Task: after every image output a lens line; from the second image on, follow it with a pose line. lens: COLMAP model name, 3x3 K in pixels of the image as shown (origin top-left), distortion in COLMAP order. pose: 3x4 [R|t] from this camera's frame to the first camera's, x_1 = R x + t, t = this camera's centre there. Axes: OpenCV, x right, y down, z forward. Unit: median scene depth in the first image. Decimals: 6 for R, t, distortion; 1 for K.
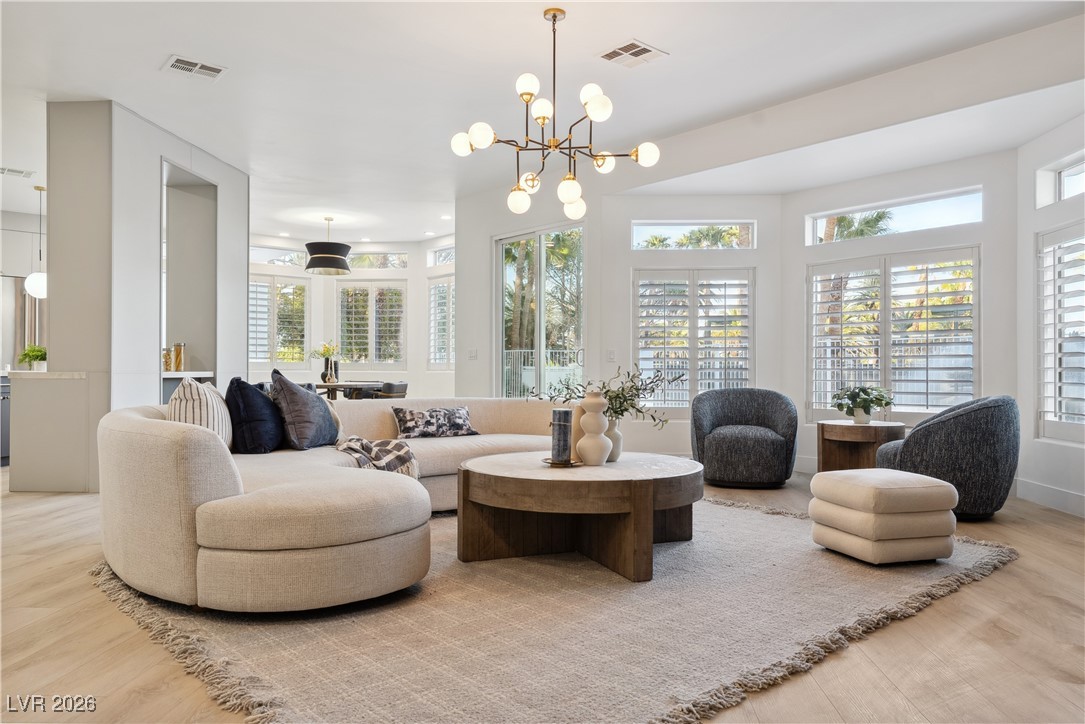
lens RADIAL K [[748.4, 0, 541.8], [0, 748.4, 364.4], [0, 0, 1]] dist [-0.003194, 0.007636]
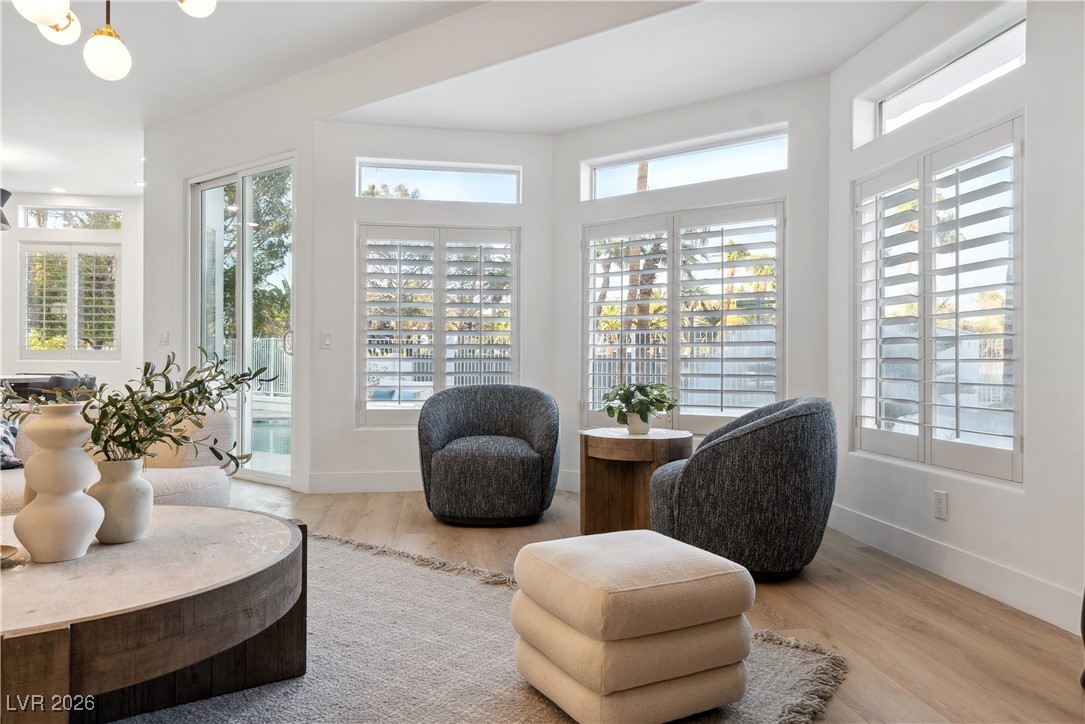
lens RADIAL K [[727.6, 0, 543.5], [0, 727.6, 355.9], [0, 0, 1]] dist [0.001738, -0.007304]
pose [[0.976420, 0.003710, 0.215849, 0.184706], [-0.004147, 0.999990, 0.001569, 0.001911], [-0.215841, -0.002427, 0.976425, 0.327484]]
